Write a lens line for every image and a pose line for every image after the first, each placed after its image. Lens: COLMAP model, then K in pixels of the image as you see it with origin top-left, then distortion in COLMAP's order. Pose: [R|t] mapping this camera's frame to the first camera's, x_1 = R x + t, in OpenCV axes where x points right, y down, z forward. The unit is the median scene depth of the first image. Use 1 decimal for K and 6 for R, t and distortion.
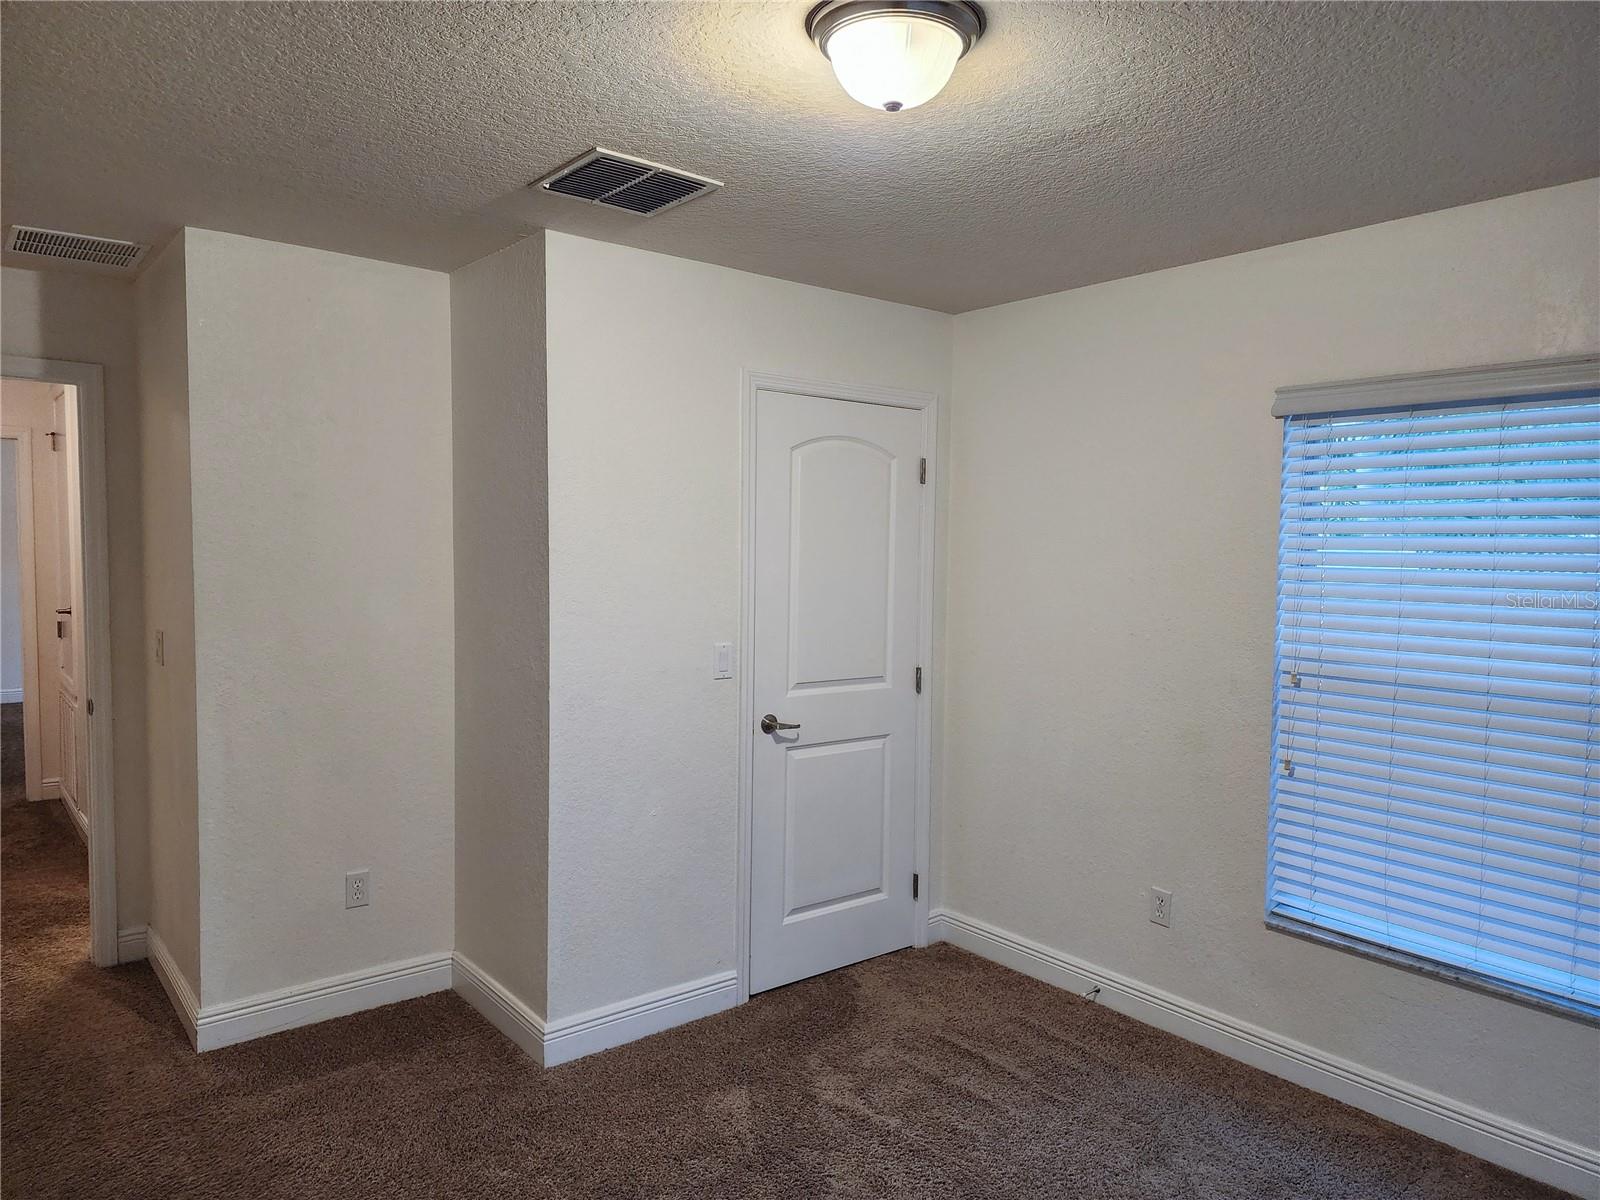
lens RADIAL K [[1074.1, 0, 814.6], [0, 1074.1, 592.2], [0, 0, 1]] dist [0.073306, -0.061509]
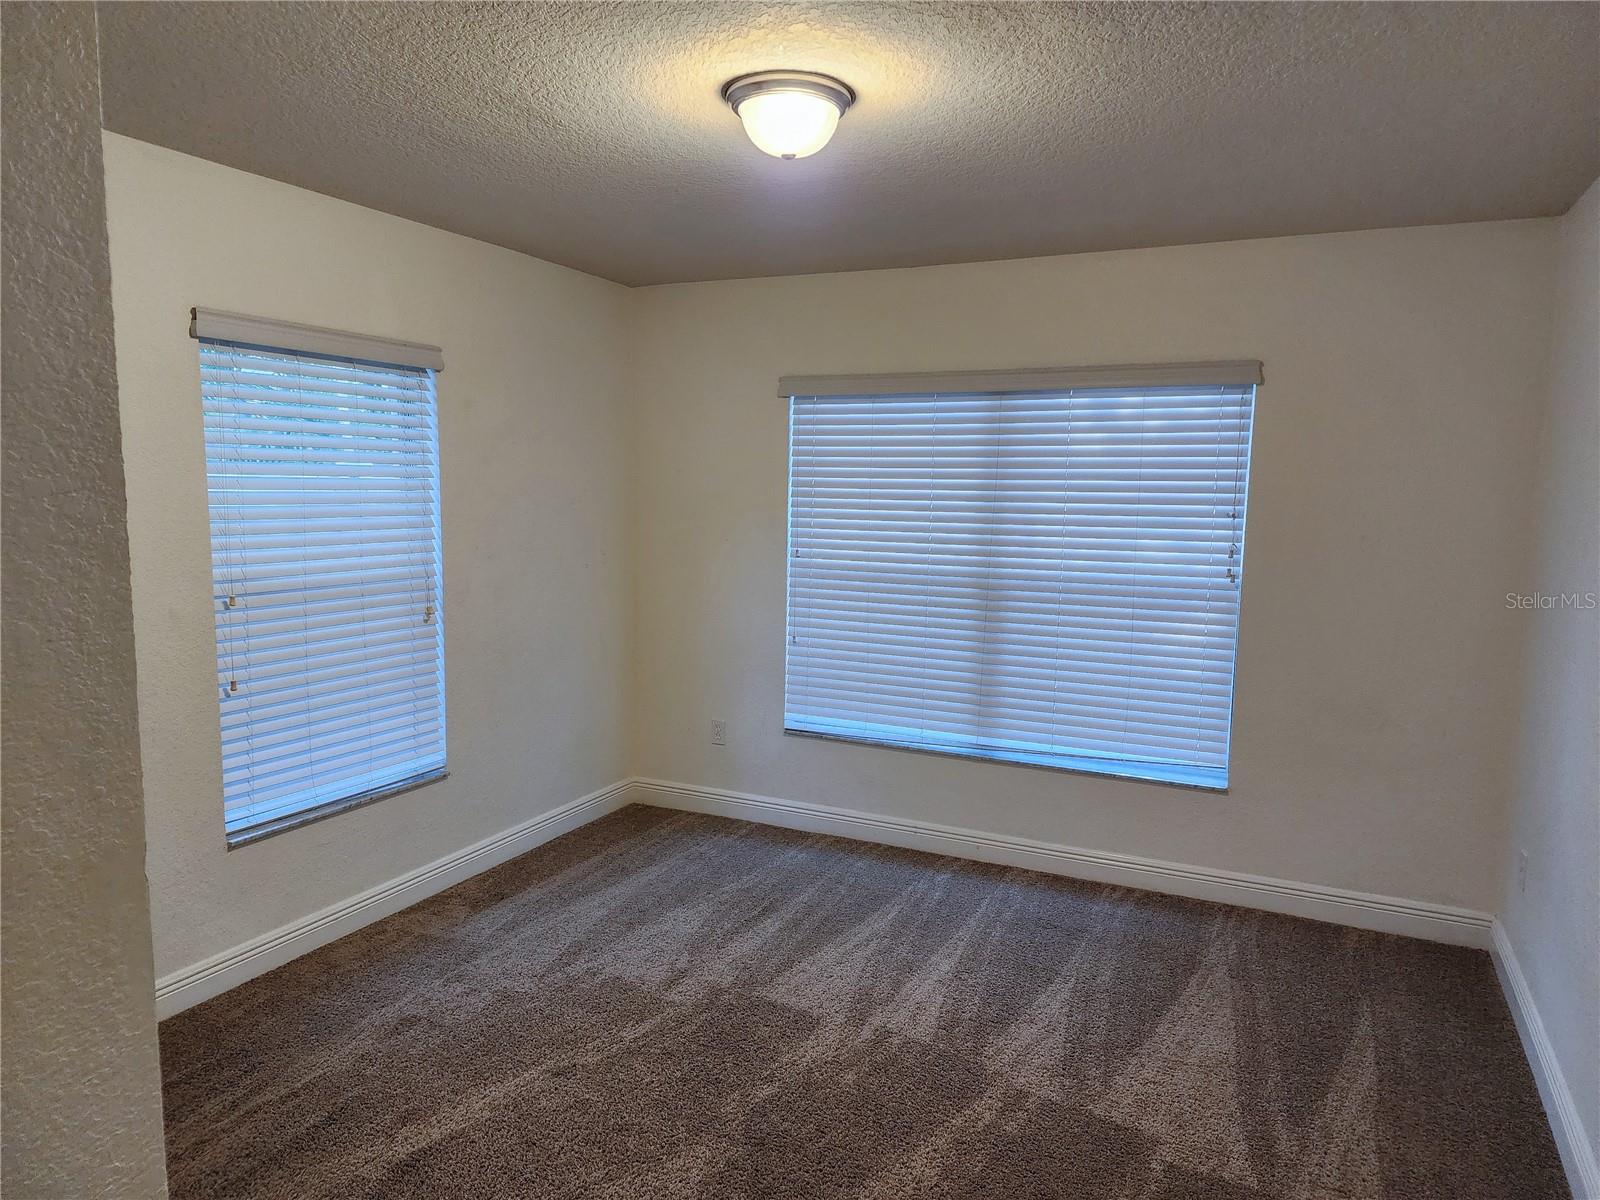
lens RADIAL K [[1074.1, 0, 803.6], [0, 1074.1, 604.2], [0, 0, 1]] dist [0.073306, -0.061509]
pose [[-0.414168, -0.116359, 0.902732, -0.741598], [0.028680, 0.989634, 0.140719, -0.048757], [-0.909748, 0.084172, -0.406538, 0.965698]]
